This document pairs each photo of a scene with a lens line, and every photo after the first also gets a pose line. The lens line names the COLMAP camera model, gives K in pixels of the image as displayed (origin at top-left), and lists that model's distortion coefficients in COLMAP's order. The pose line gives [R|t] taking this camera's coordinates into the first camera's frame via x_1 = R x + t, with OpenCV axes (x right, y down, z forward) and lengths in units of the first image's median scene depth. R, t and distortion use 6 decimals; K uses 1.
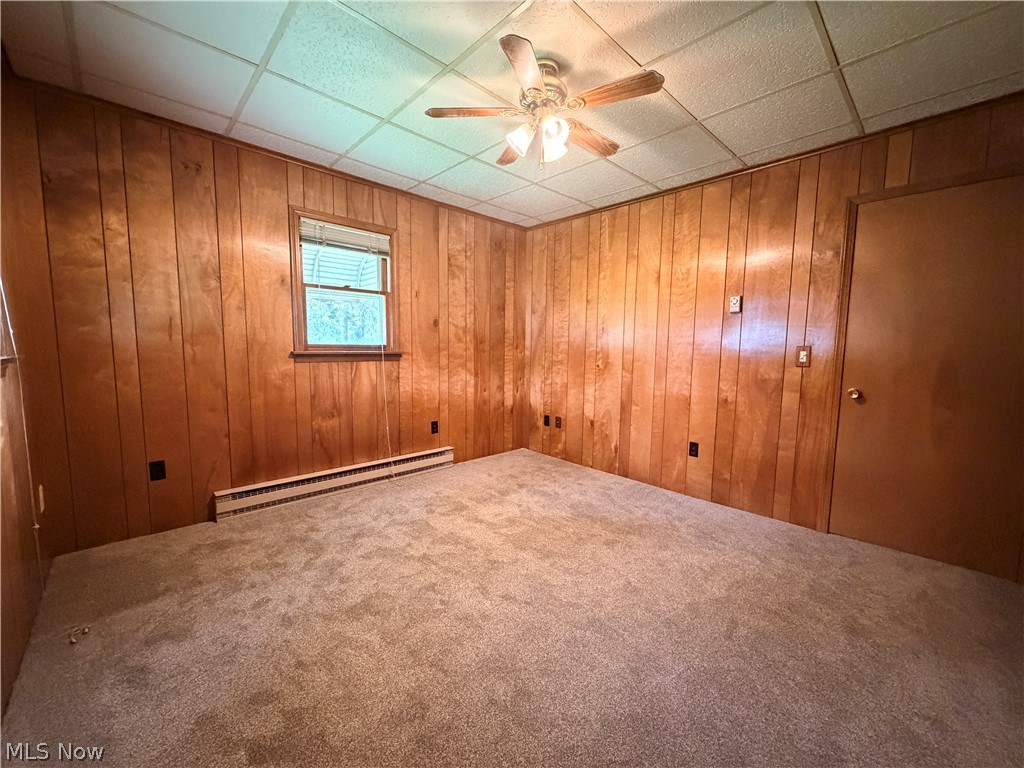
lens RADIAL K [[408.4, 0, 510.3], [0, 408.4, 384.9], [0, 0, 1]] dist [-0.001868, 0.000637]
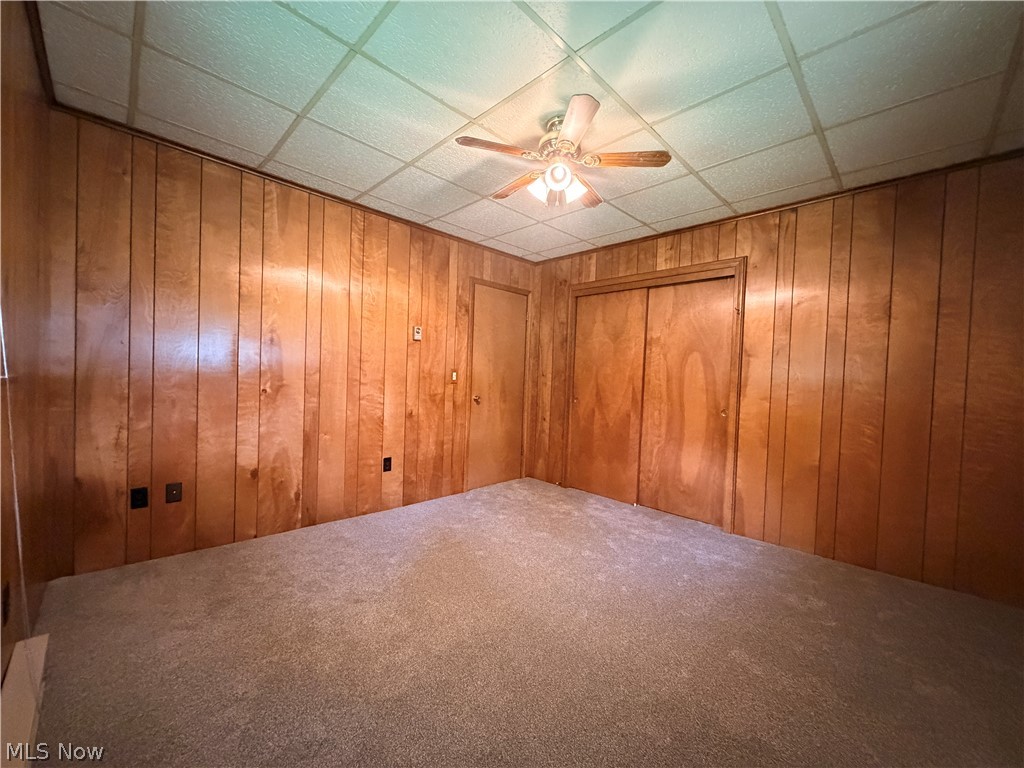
lens RADIAL K [[408.4, 0, 510.3], [0, 408.4, 384.9], [0, 0, 1]] dist [-0.001868, 0.000637]
pose [[-0.018937, -0.038416, 0.999082, -0.556088], [0.062389, 0.997269, 0.039528, -0.063385], [-0.997872, 0.063080, -0.016489, 0.637868]]
